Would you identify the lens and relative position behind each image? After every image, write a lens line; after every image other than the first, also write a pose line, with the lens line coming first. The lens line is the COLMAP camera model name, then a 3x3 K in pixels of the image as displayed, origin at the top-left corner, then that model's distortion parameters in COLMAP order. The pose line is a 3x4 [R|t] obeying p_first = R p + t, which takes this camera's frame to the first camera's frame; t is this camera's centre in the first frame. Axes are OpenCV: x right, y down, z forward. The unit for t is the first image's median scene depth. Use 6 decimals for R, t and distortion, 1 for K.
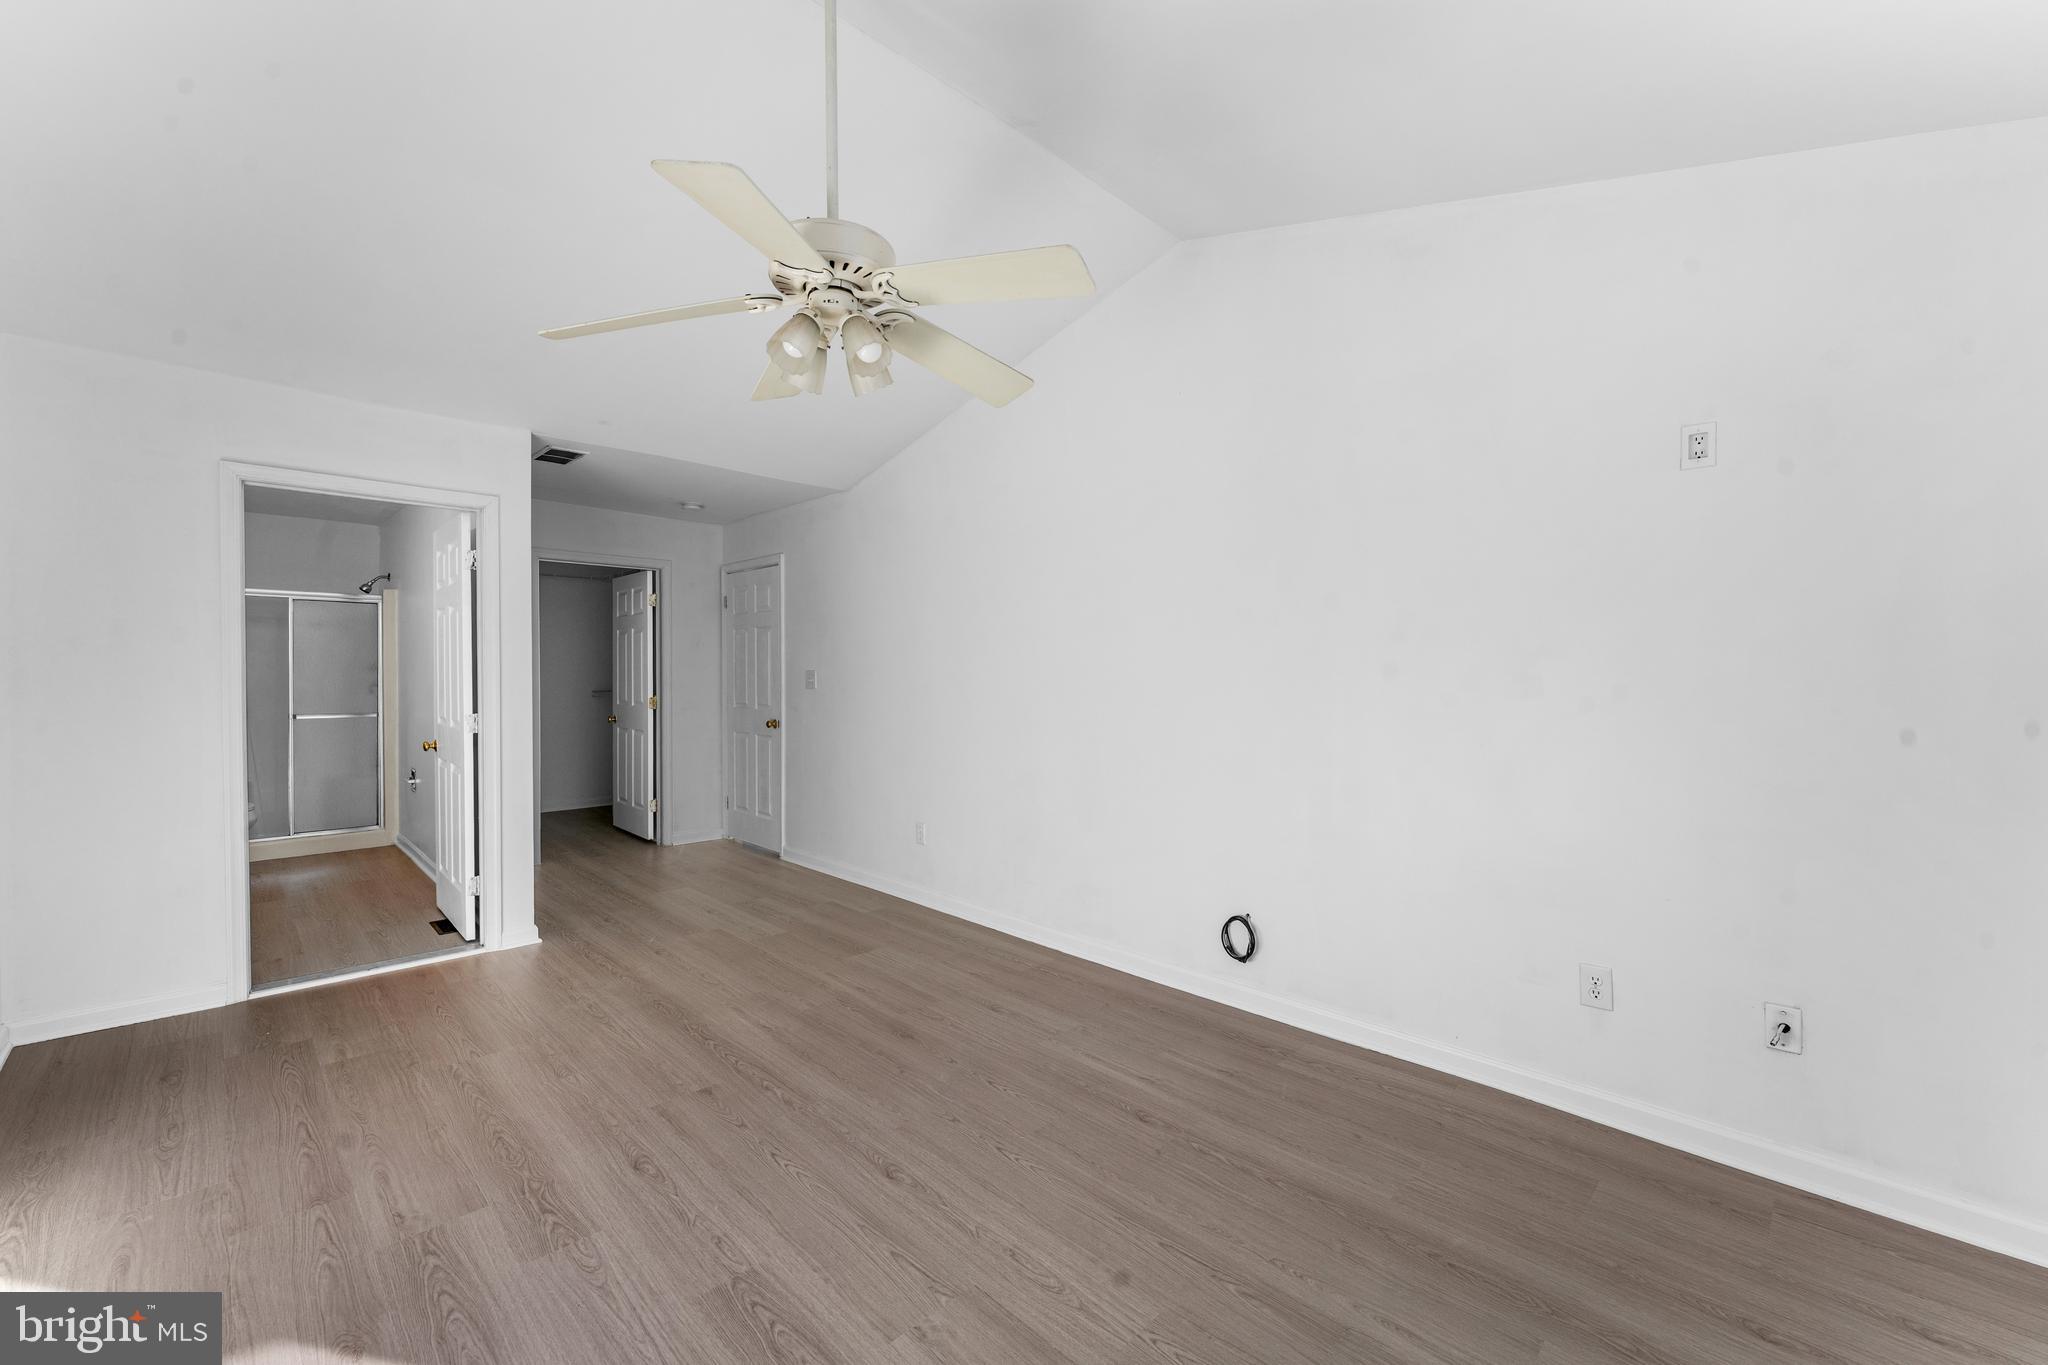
lens RADIAL K [[808.0, 0, 1024.0], [0, 808.0, 682.5], [0, 0, 1]] dist [0.000016, -0.000061]
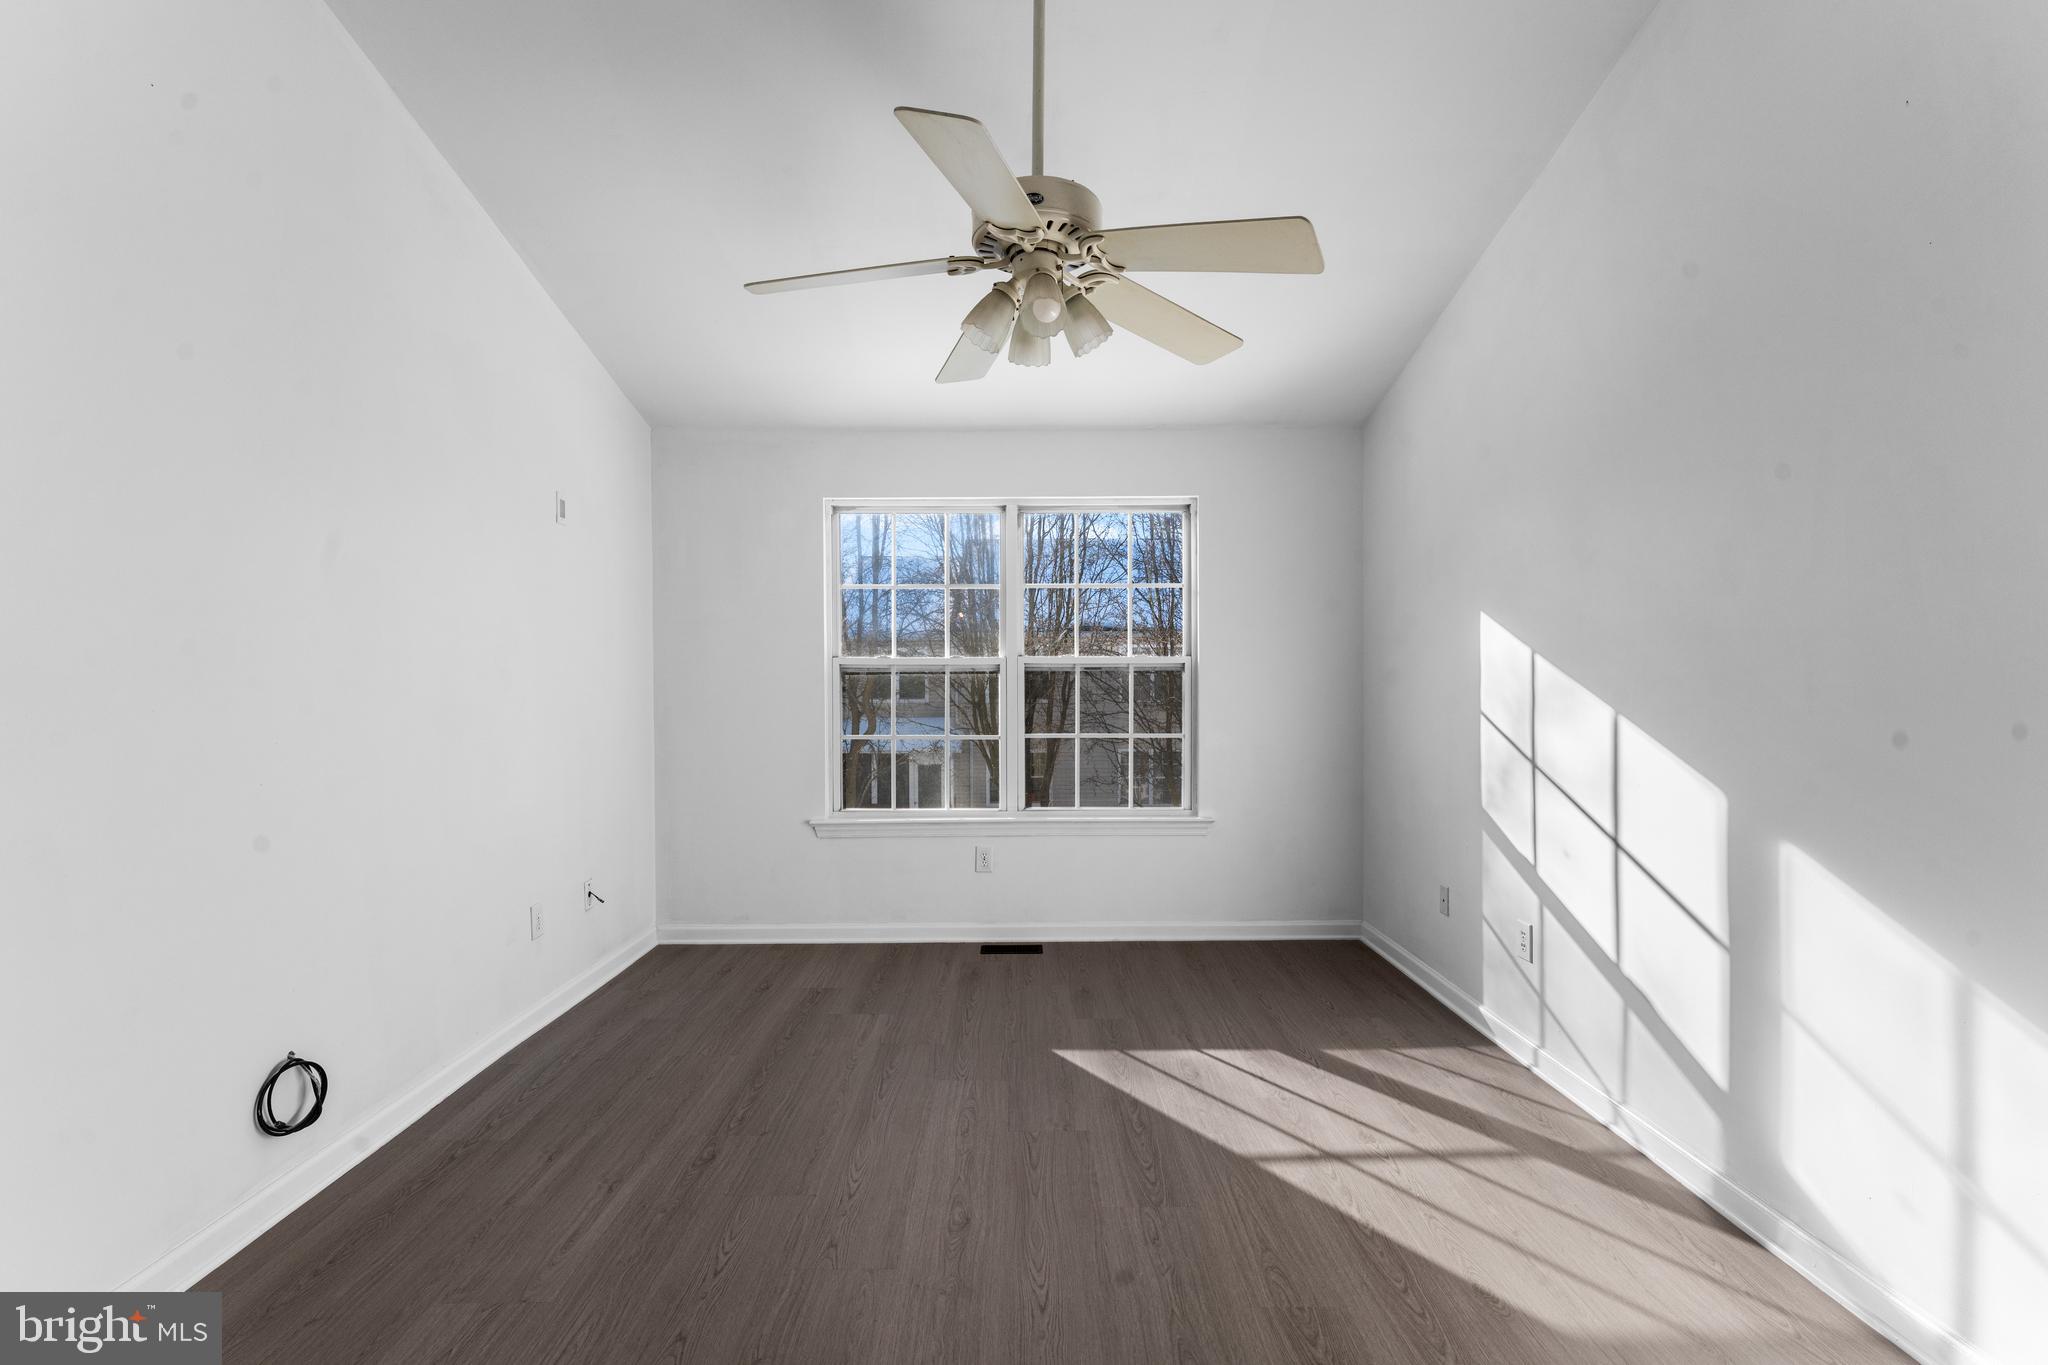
lens RADIAL K [[908.6, 0, 1024.0], [0, 908.6, 682.5], [0, 0, 1]] dist [-0.000724, 0.000542]
pose [[-0.702862, 0.003213, 0.711319, -0.940432], [0.015037, 0.999833, 0.010343, 0.012021], [-0.711167, 0.017966, -0.702793, 1.681197]]
